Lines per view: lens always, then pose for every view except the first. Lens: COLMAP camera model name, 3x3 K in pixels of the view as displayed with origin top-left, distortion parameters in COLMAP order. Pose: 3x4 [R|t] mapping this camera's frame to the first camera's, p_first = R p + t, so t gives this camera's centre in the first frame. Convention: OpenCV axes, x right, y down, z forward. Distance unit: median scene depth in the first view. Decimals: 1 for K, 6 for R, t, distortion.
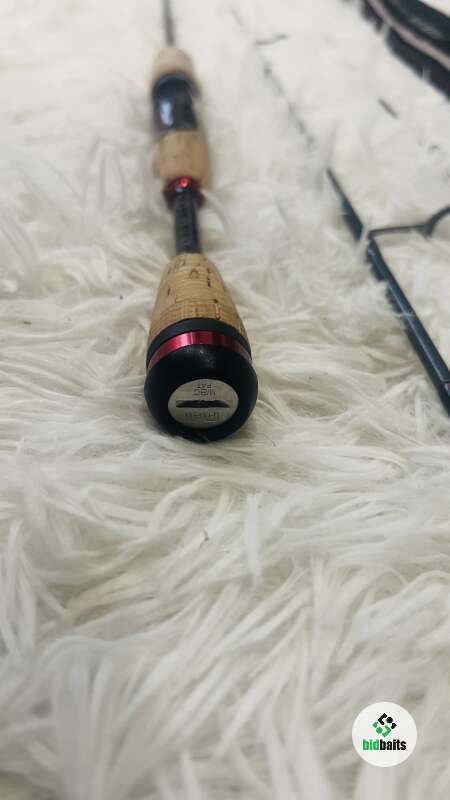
lens RADIAL K [[629.6, 0, 225.0], [0, 629.6, 400.0], [0, 0, 1]] dist [0.073611, -0.139214]
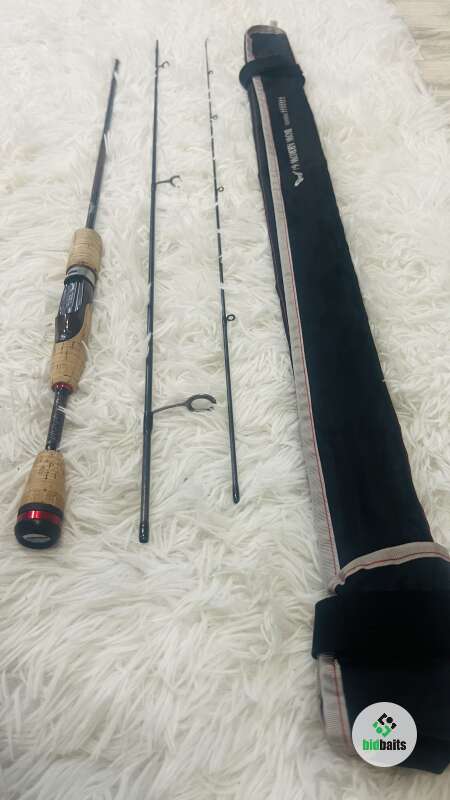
lens RADIAL K [[629.6, 0, 225.0], [0, 629.6, 400.0], [0, 0, 1]] dist [0.073611, -0.139214]
pose [[0.993078, -0.007380, -0.117226, 1.094511], [0.029573, 0.981584, 0.188730, -1.068429], [0.113674, -0.190891, 0.975007, -1.389572]]
